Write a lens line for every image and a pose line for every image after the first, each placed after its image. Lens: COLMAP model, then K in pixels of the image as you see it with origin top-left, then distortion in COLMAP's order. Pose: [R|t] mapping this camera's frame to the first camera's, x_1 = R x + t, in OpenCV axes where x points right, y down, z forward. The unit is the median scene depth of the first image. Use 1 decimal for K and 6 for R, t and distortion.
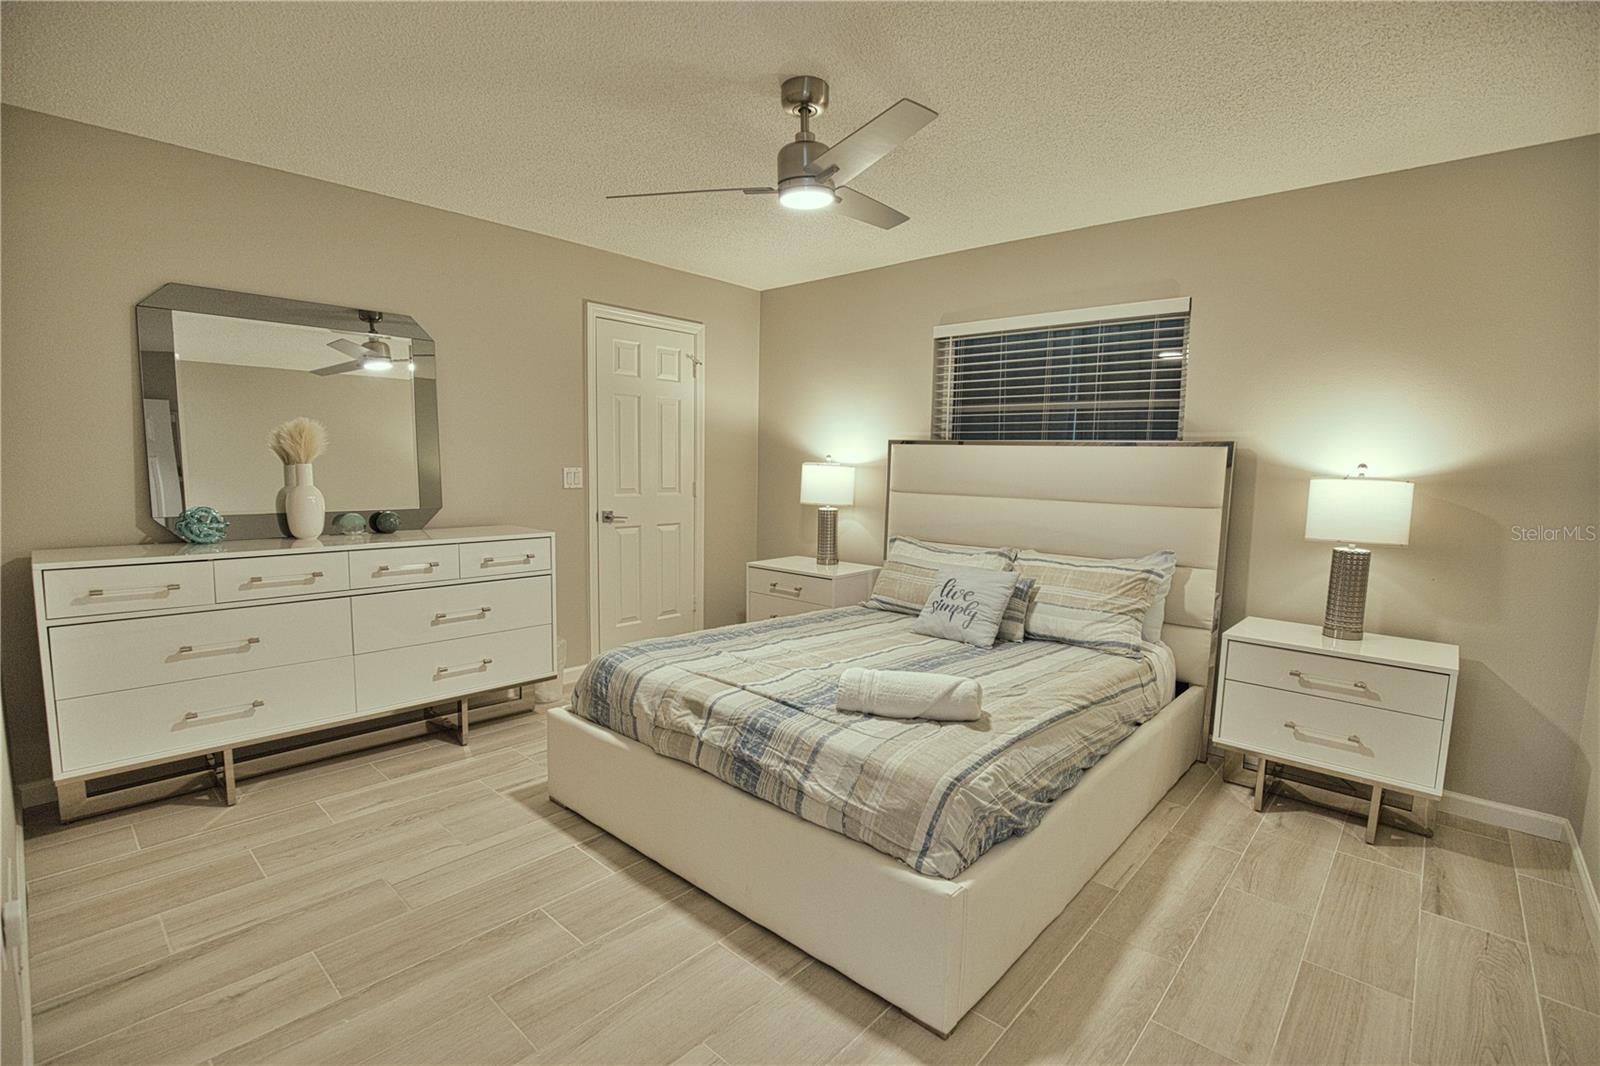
lens RADIAL K [[733.1, 0, 808.6], [0, 733.1, 541.3], [0, 0, 1]] dist [-0.040490, 0.009905]
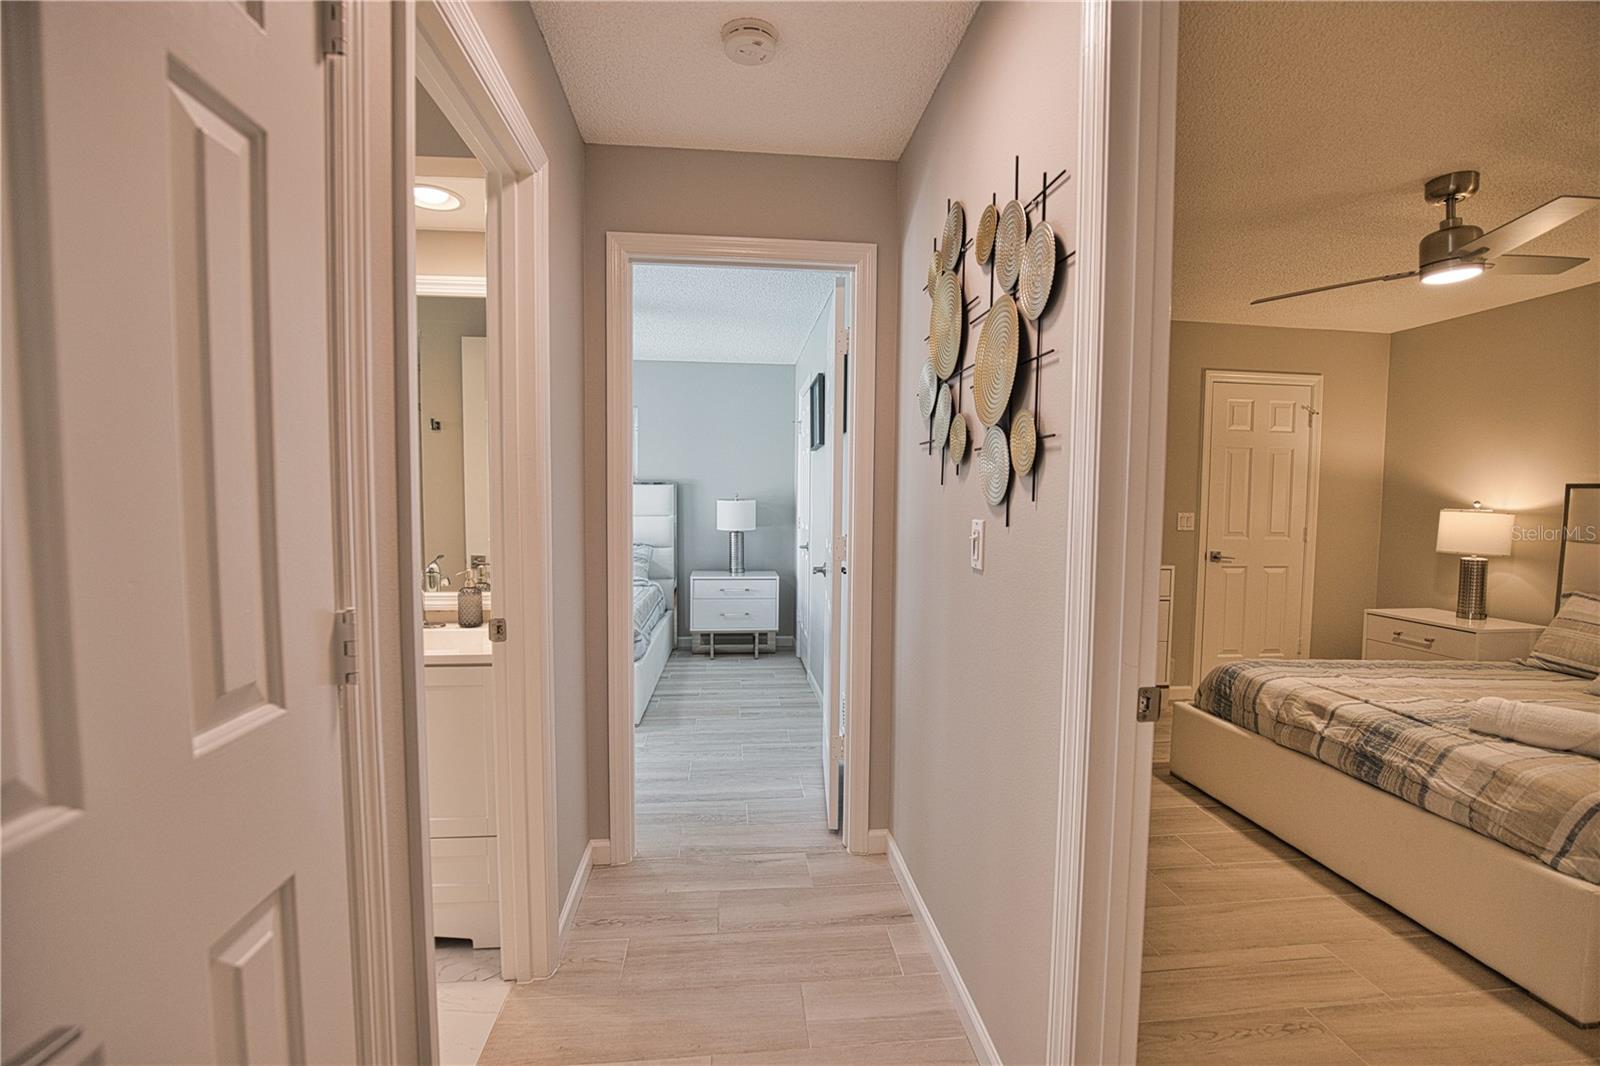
lens RADIAL K [[733.1, 0, 808.6], [0, 733.1, 541.3], [0, 0, 1]] dist [-0.040490, 0.009905]
pose [[0.742993, 0.029716, -0.668639, 0.006592], [-0.071034, 0.996873, -0.034630, 0.050029], [0.665519, 0.073225, 0.742780, -0.469686]]
